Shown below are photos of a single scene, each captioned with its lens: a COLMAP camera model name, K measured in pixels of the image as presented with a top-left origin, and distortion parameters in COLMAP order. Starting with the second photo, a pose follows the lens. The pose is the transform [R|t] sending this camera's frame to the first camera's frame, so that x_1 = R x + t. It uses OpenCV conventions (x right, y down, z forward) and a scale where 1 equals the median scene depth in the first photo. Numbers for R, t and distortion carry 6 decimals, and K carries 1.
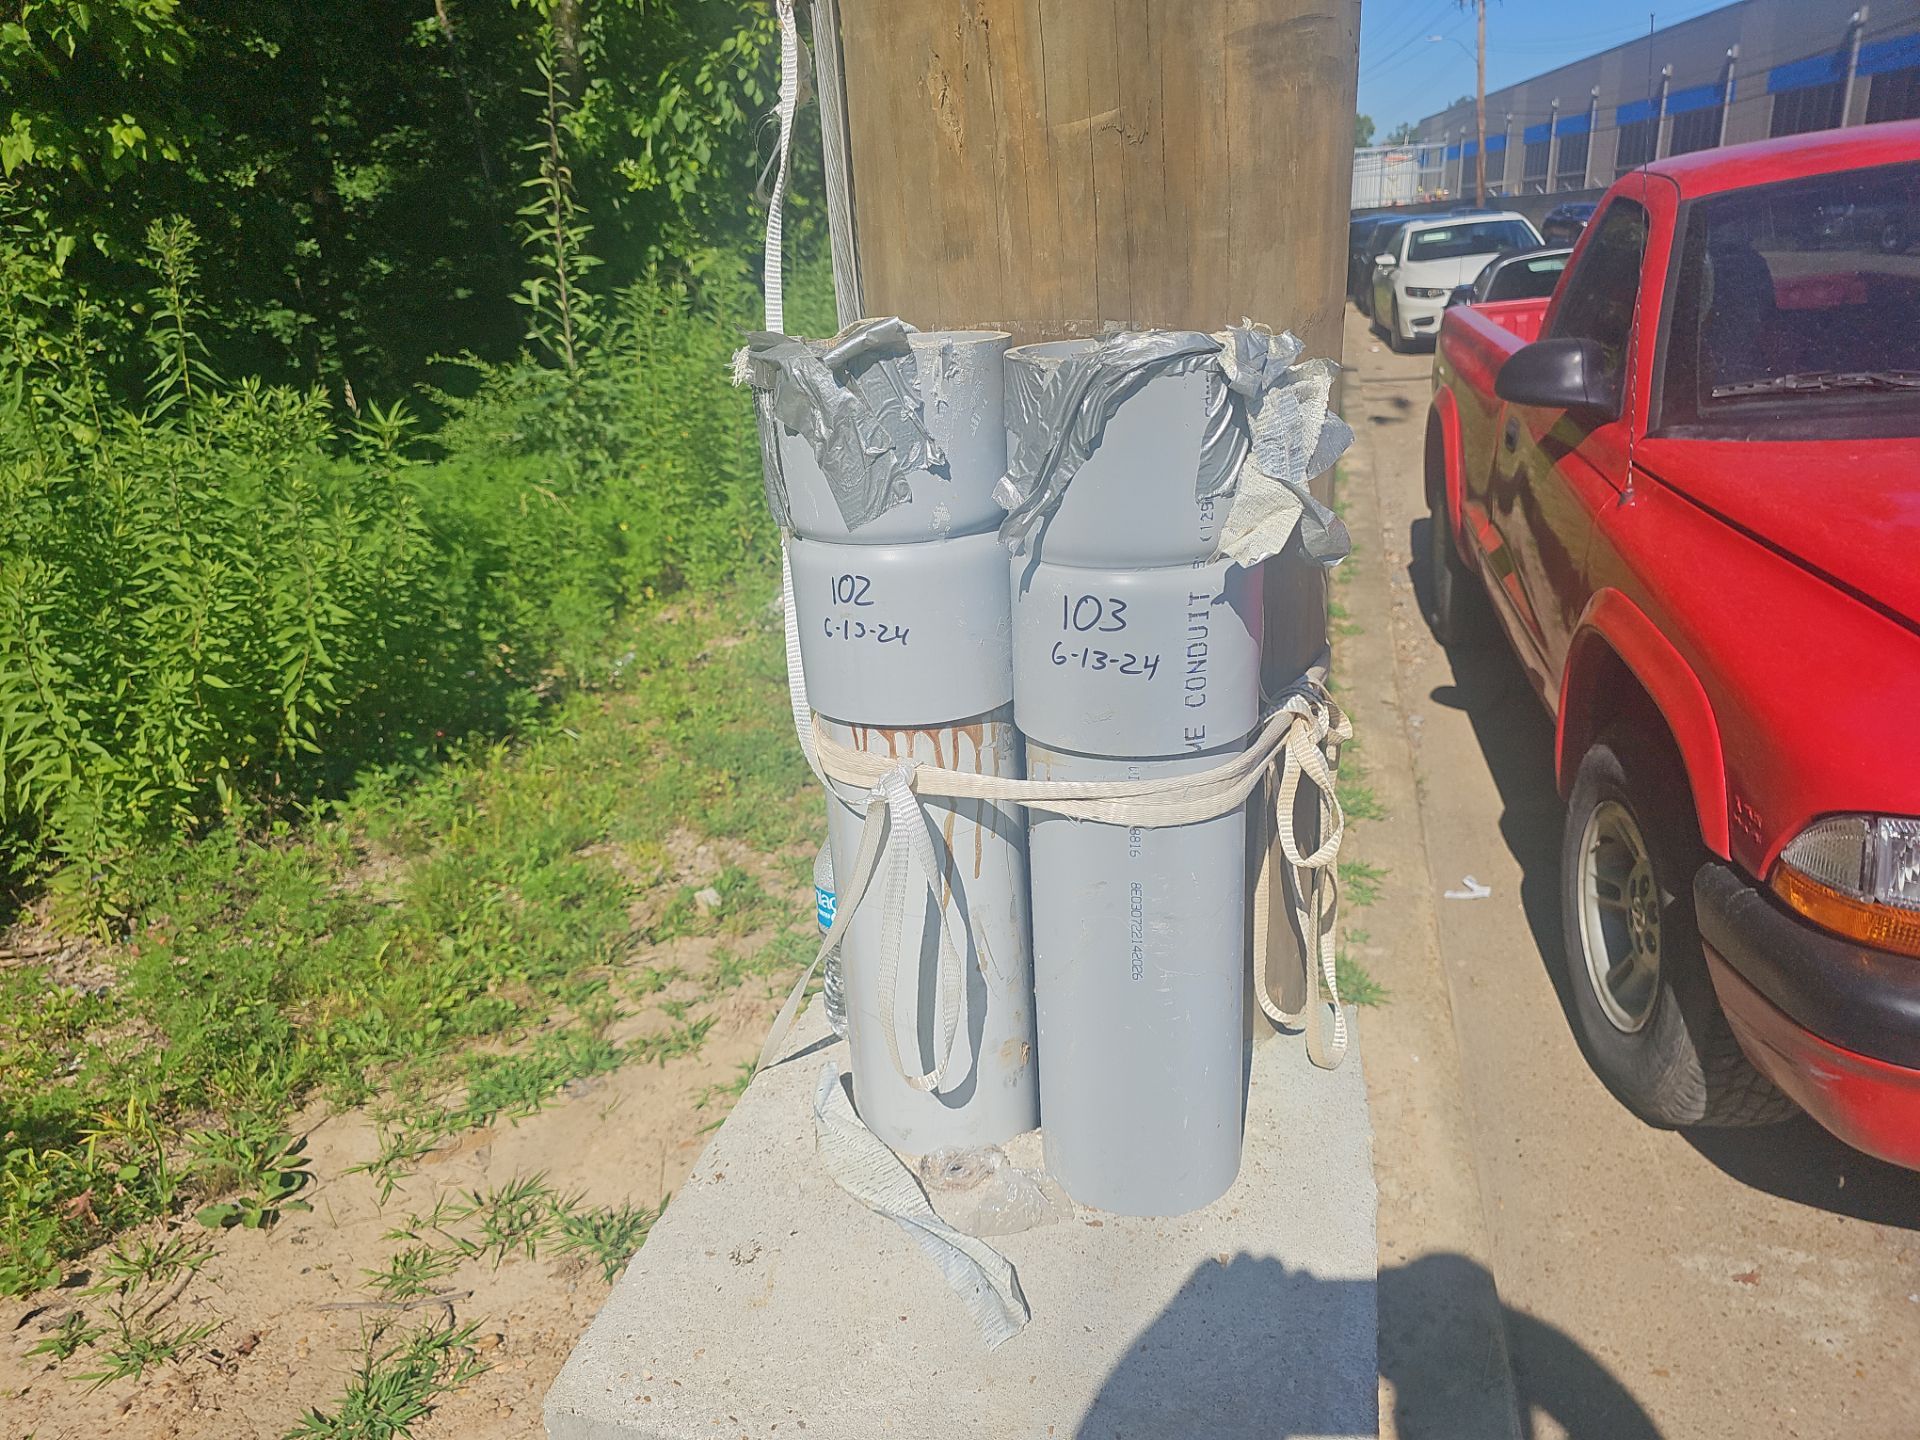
lens RADIAL K [[1506.2, 0, 950.9], [0, 1506.2, 782.2], [0, 0, 1]] dist [0.050006, -0.051094]
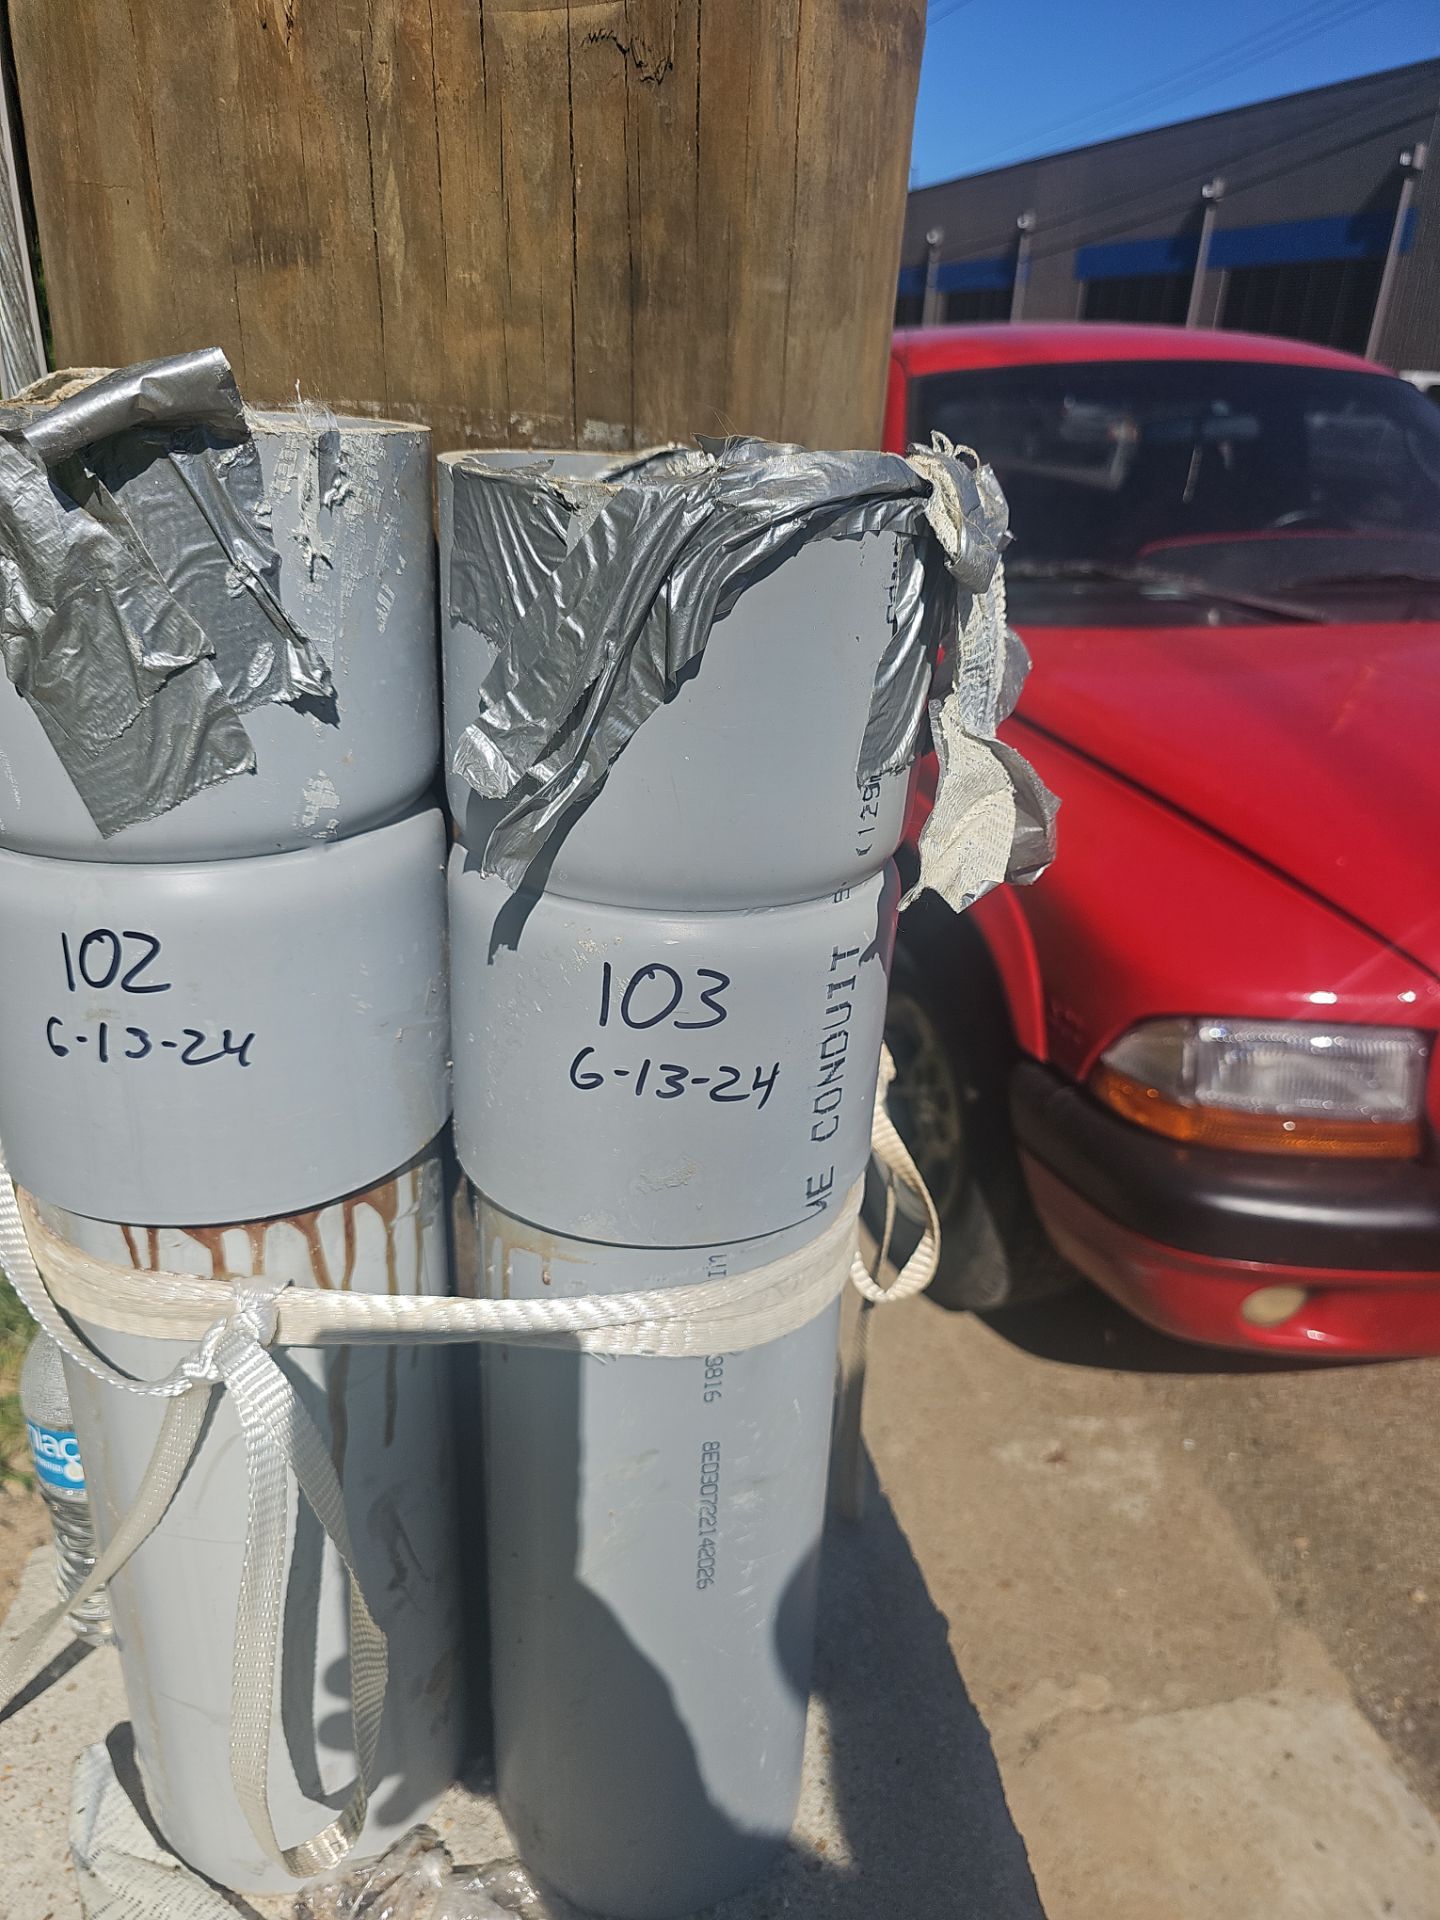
lens RADIAL K [[1319.6, 0, 722.1], [0, 1319.6, 940.5], [0, 0, 1]] dist [0.015530, -0.027121]
pose [[0.895193, -0.070270, 0.440104, -0.044093], [0.049126, 0.997033, 0.059268, -0.084502], [-0.442963, -0.031436, 0.895989, 0.320792]]
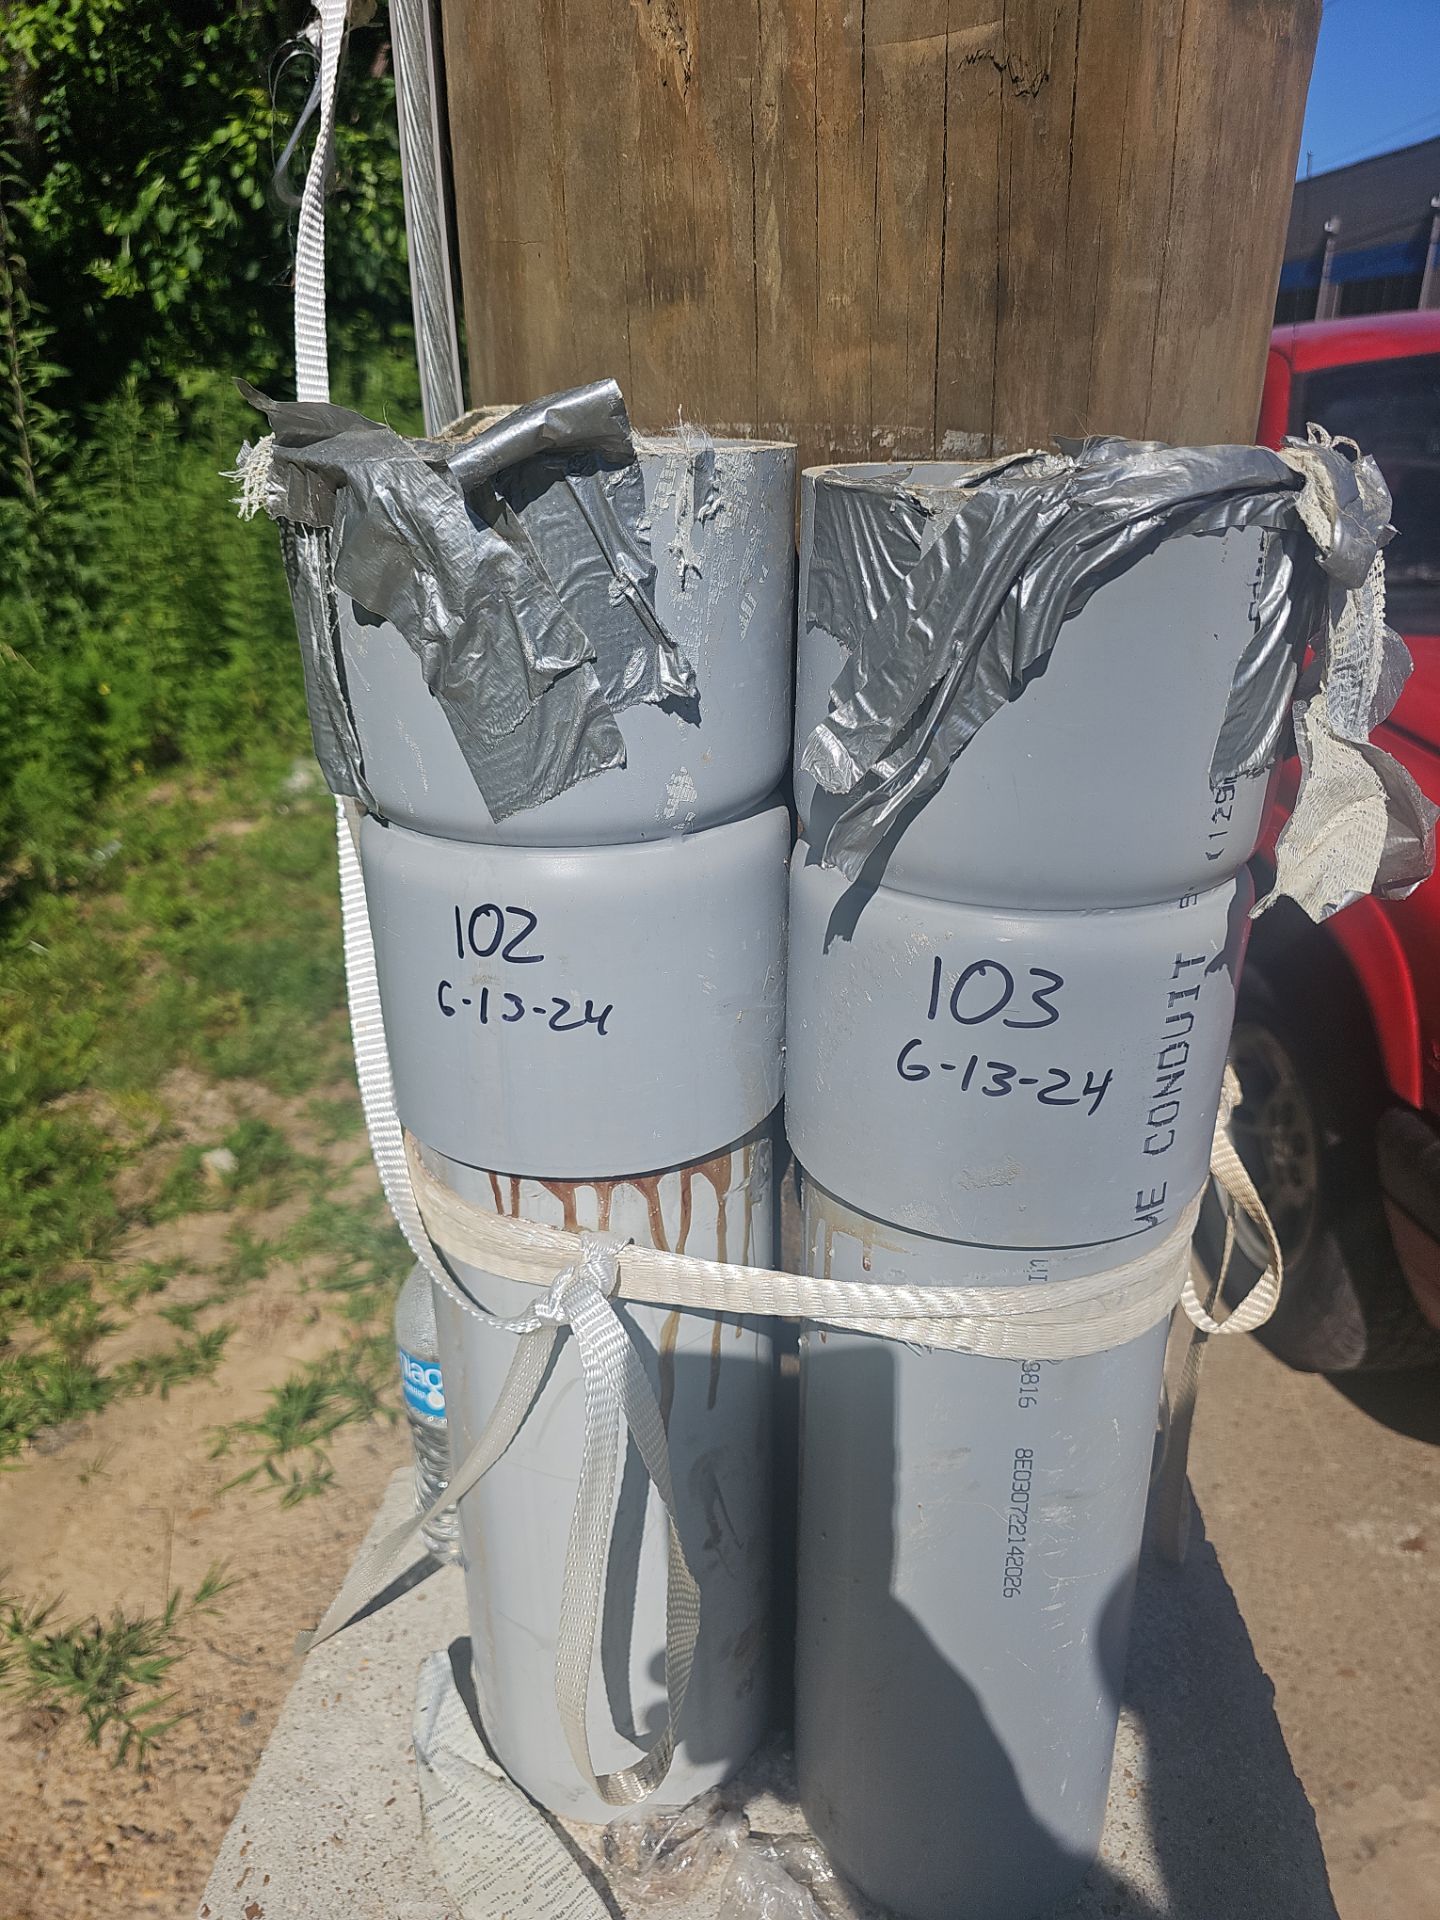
lens RADIAL K [[1319.6, 0, 723.5], [0, 1319.6, 940.2], [0, 0, 1]] dist [0.015530, -0.027121]
pose [[0.978994, -0.020847, 0.202821, -0.046566], [0.013637, 0.999227, 0.036880, -0.080149], [-0.203433, -0.033340, 0.978521, 0.313660]]
